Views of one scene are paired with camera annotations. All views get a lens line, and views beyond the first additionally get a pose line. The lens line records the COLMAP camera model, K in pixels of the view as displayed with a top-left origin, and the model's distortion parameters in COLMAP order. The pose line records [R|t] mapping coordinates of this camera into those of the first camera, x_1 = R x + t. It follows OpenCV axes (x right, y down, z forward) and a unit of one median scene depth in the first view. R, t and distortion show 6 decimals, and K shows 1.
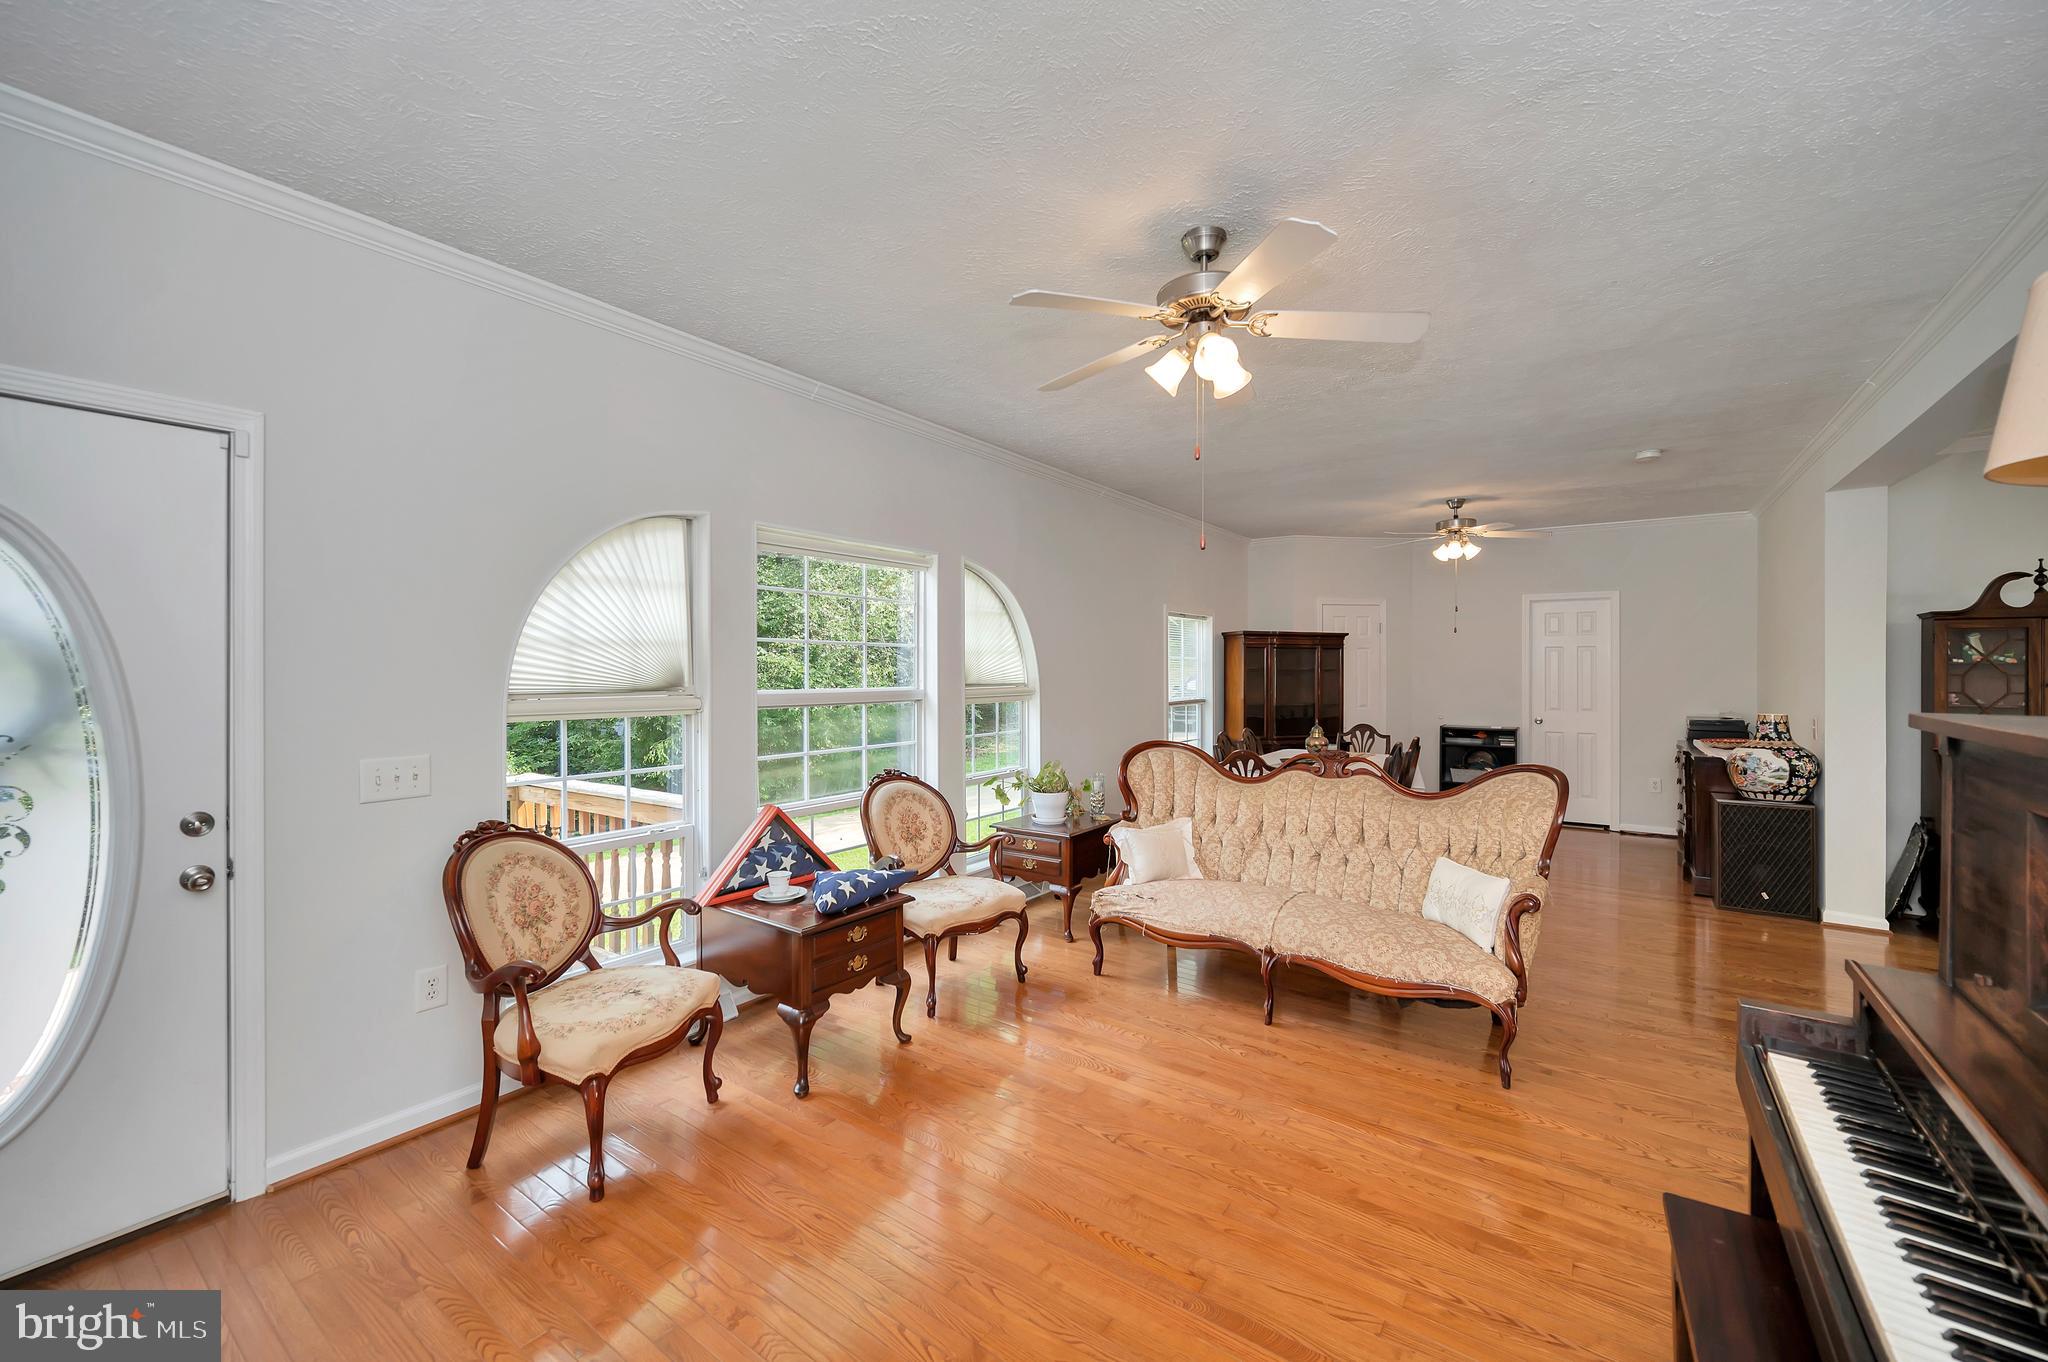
lens RADIAL K [[808.6, 0, 1024.0], [0, 808.6, 681.0], [0, 0, 1]] dist [0.000108, -0.000012]
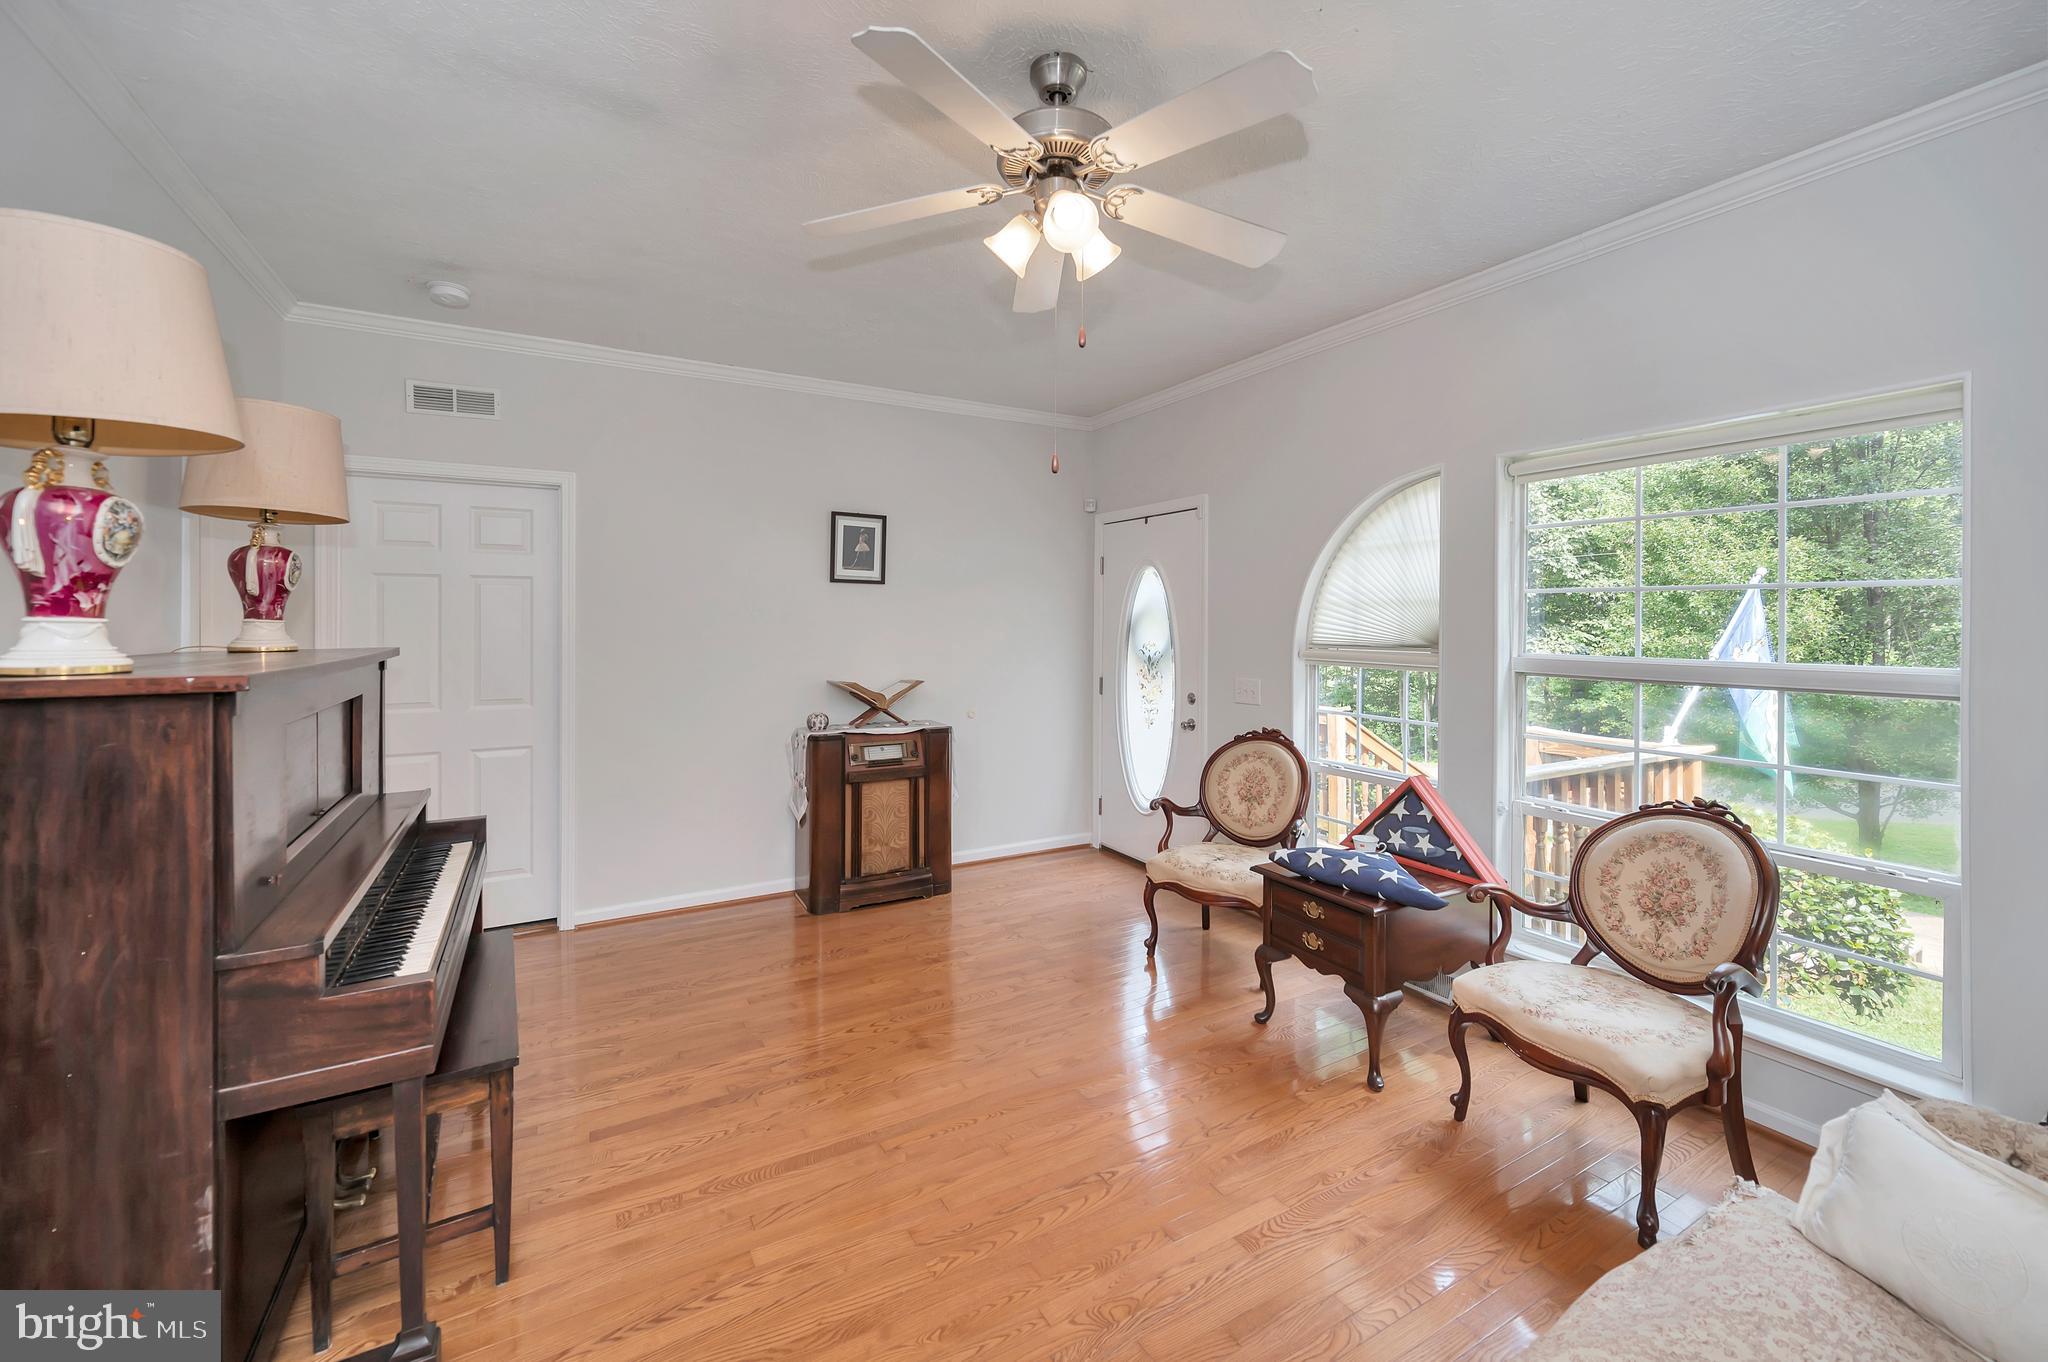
lens RADIAL K [[837.8, 0, 1026.5], [0, 837.8, 635.4], [0, 0, 1]] dist [0.002015, 0.000313]
pose [[-0.419243, 0.006542, -0.907850, 0.615227], [-0.029414, 0.999351, 0.020785, -0.009422], [0.907397, 0.035417, -0.418779, 0.836958]]
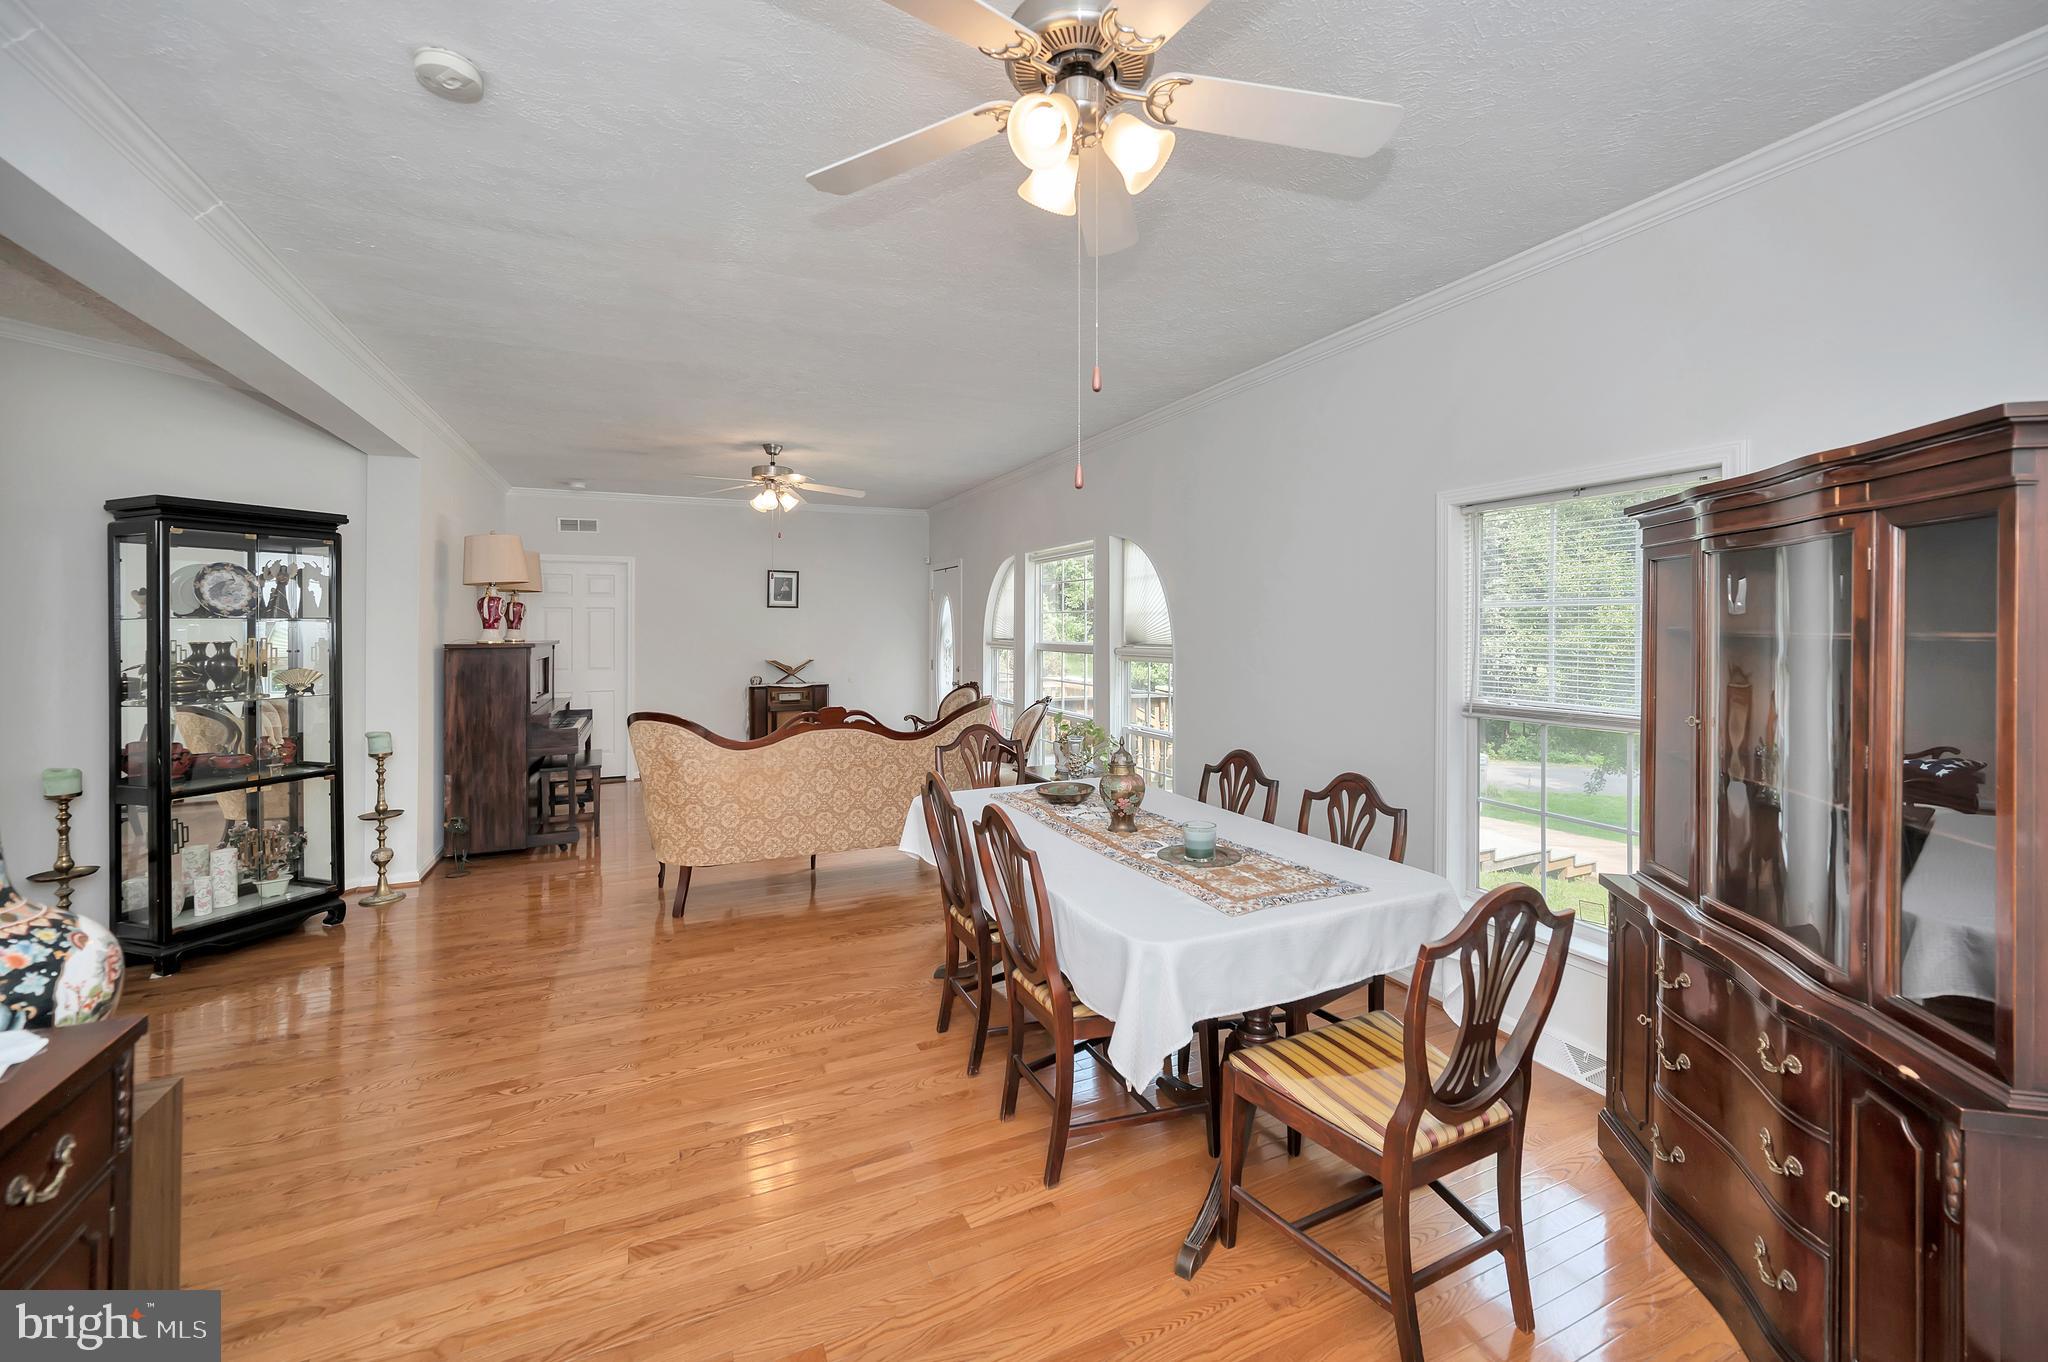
lens RADIAL K [[807.6, 0, 1029.4], [0, 807.6, 627.4], [0, 0, 1]] dist [0.000117, 0.000029]
pose [[-0.490842, -0.004130, -0.871239, 1.169714], [-0.019065, 0.999800, 0.006002, -0.025047], [0.871040, 0.019556, -0.490822, 1.724461]]
